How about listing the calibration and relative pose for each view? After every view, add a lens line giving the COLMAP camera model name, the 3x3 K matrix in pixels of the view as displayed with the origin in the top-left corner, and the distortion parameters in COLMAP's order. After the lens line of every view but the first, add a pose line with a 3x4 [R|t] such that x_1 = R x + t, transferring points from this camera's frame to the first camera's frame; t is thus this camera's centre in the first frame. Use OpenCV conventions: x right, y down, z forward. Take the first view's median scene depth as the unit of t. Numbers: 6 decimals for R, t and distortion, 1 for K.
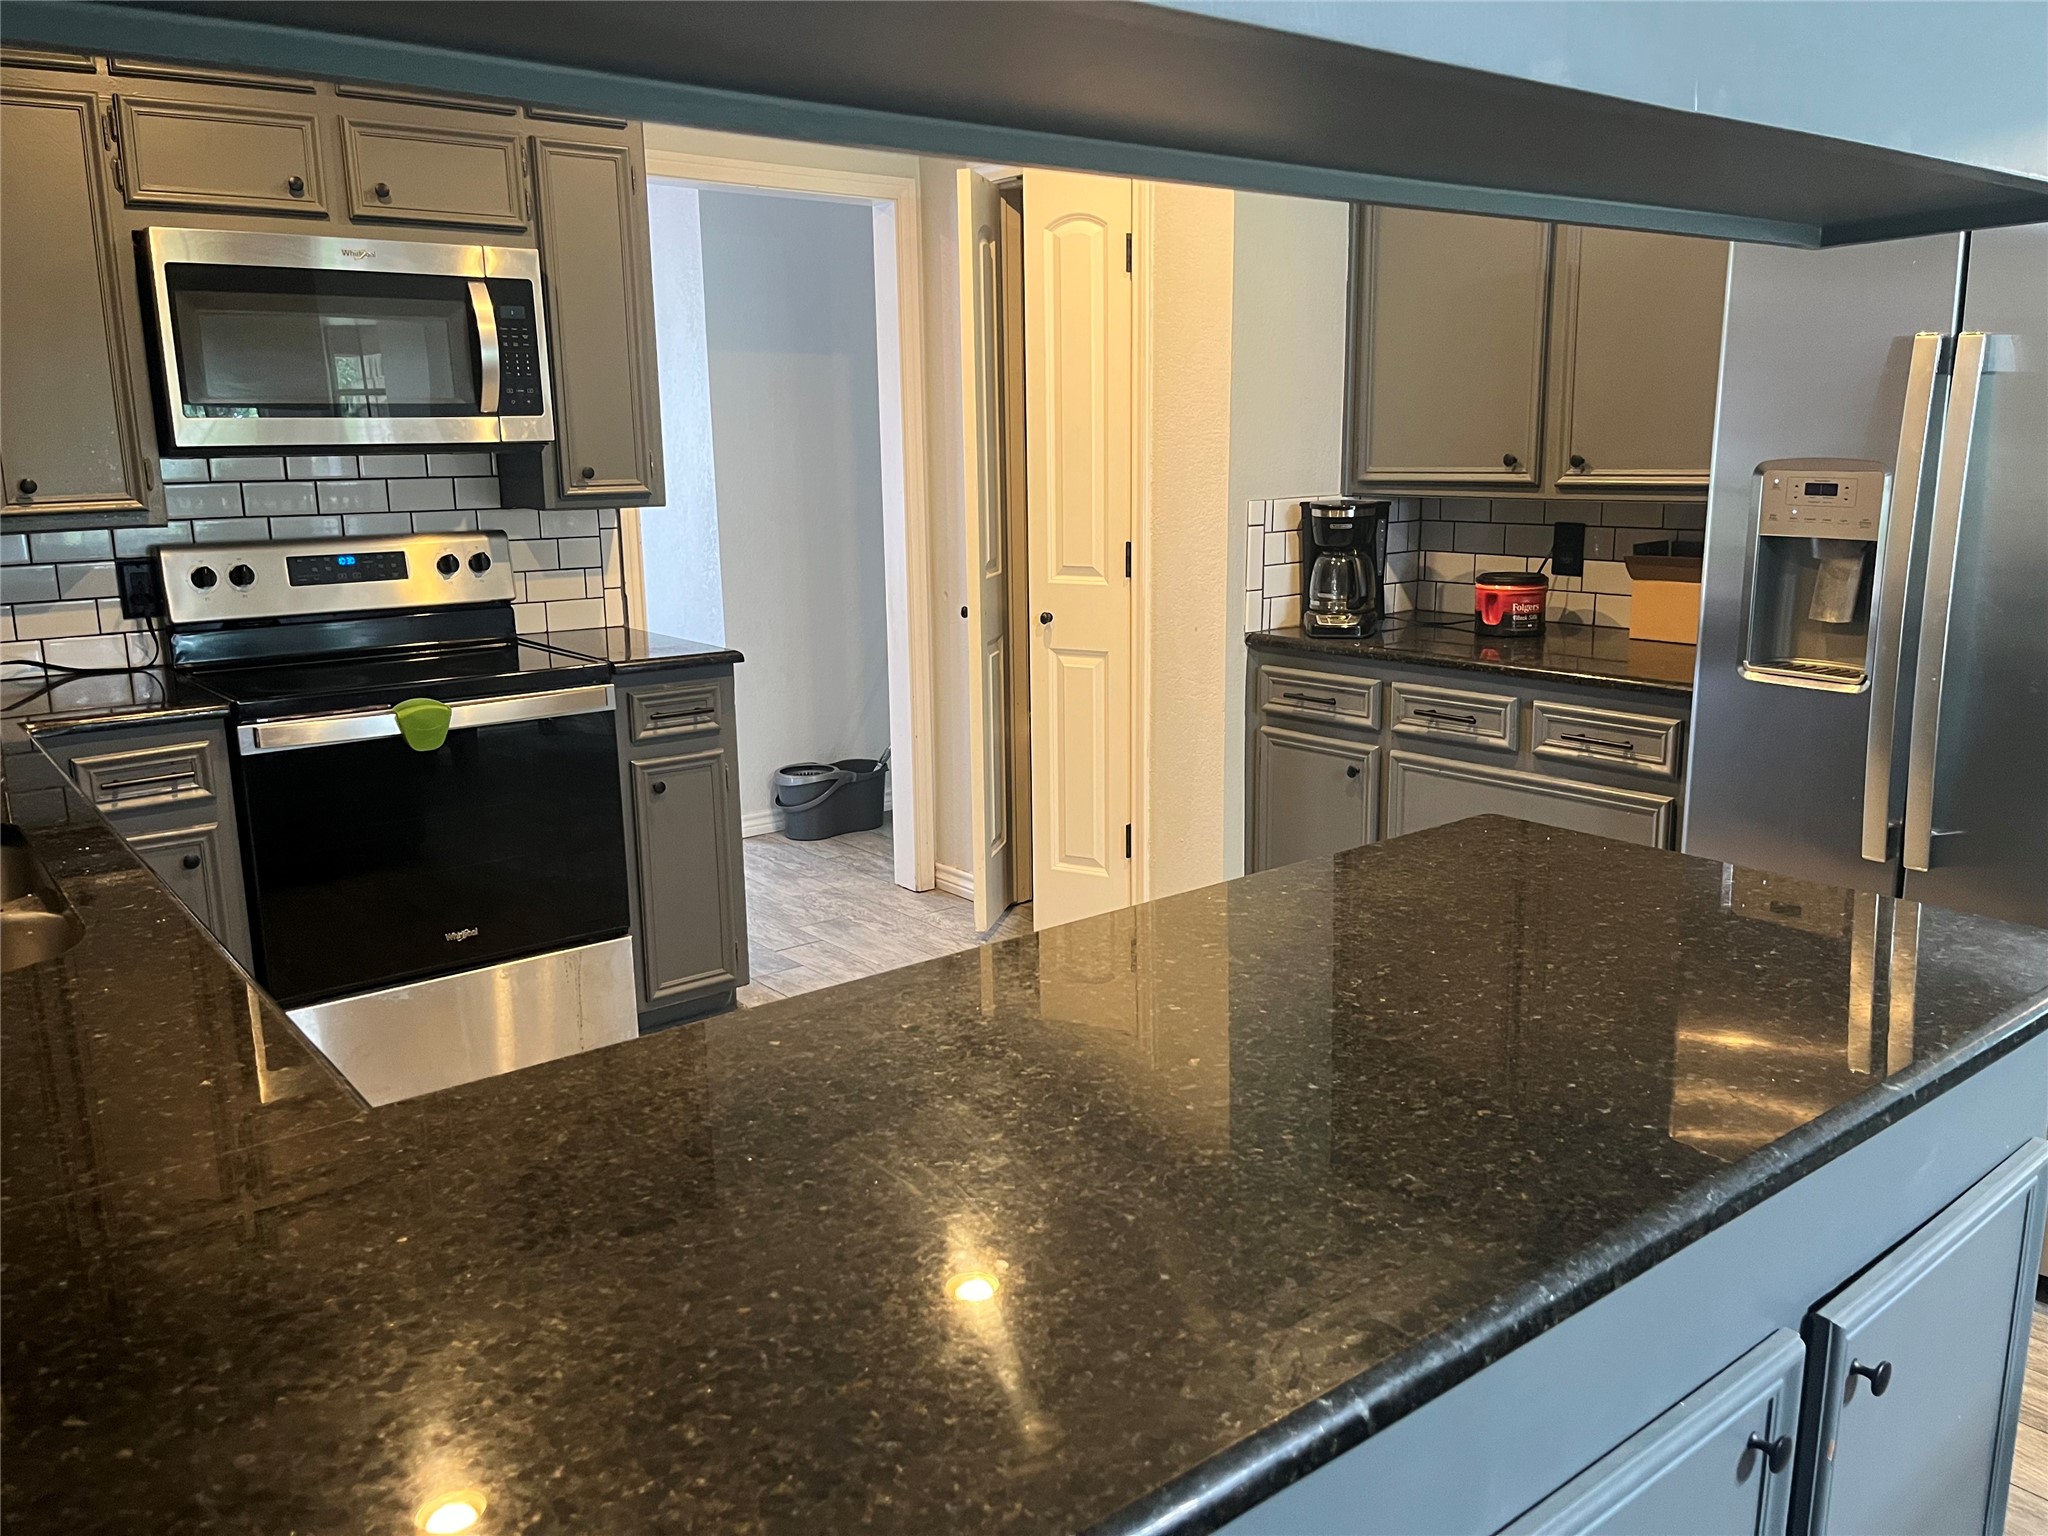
lens RADIAL K [[1547.6, 0, 1027.3], [0, 1547.6, 755.8], [0, 0, 1]] dist [0.032659, -0.017692]
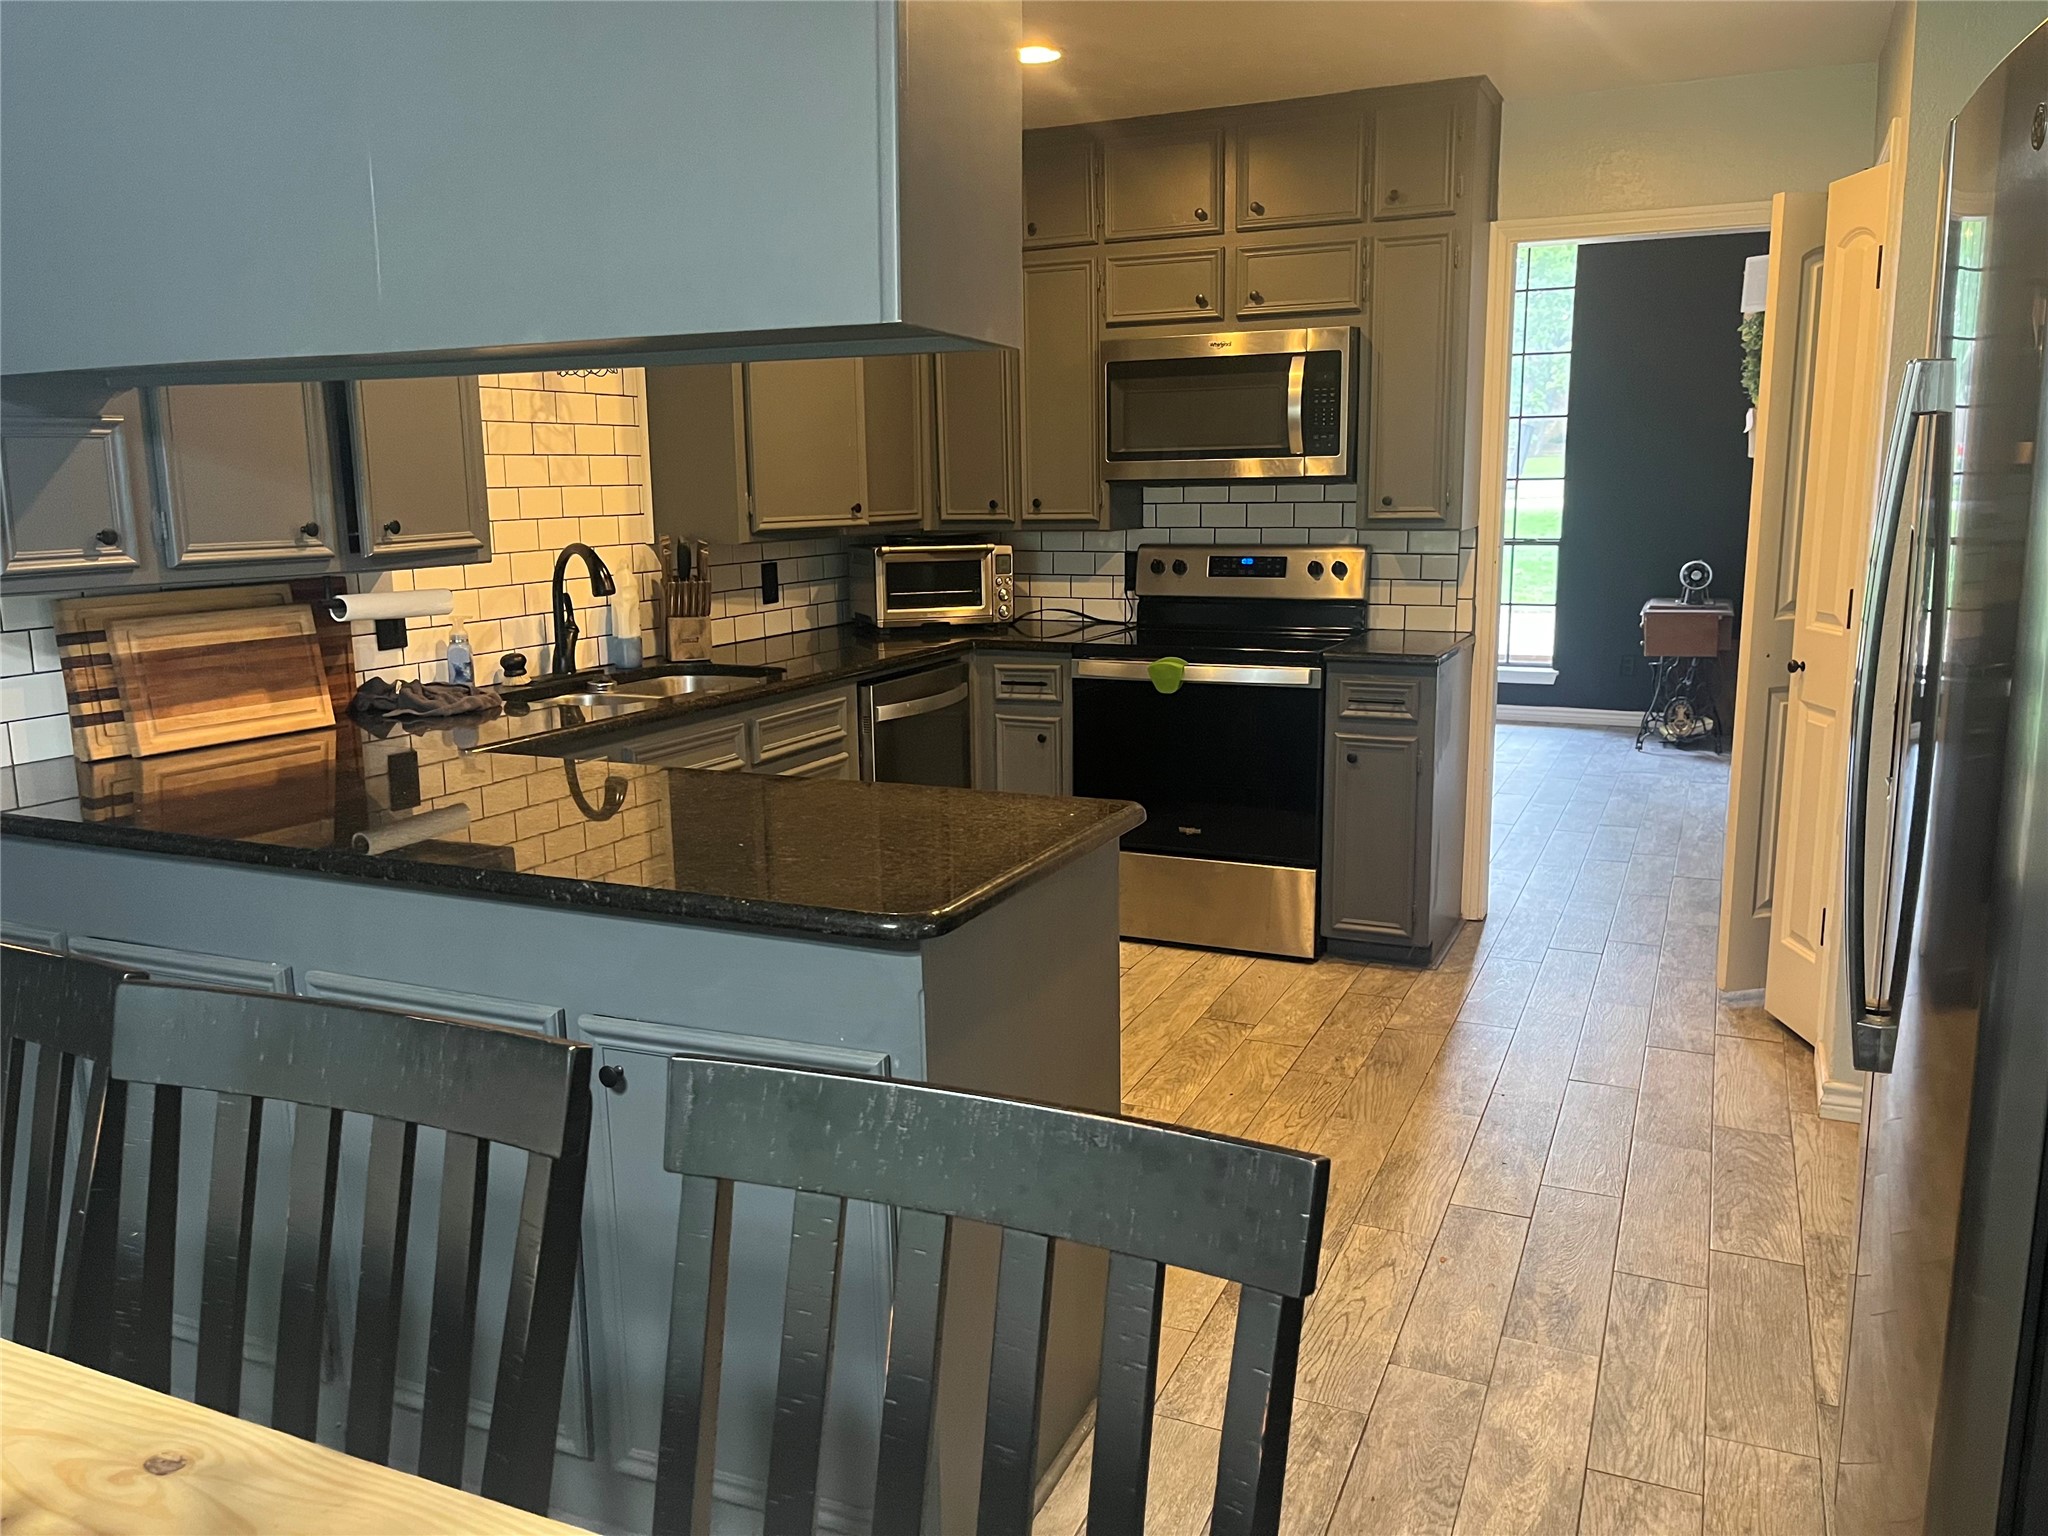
lens RADIAL K [[1547.6, 0, 1022.0], [0, 1547.6, 773.8], [0, 0, 1]] dist [0.032659, -0.017692]
pose [[0.452498, 0.173413, -0.874742, 0.730870], [-0.173606, 0.979273, 0.104331, -0.050474], [0.874704, 0.104651, 0.473225, 0.196476]]
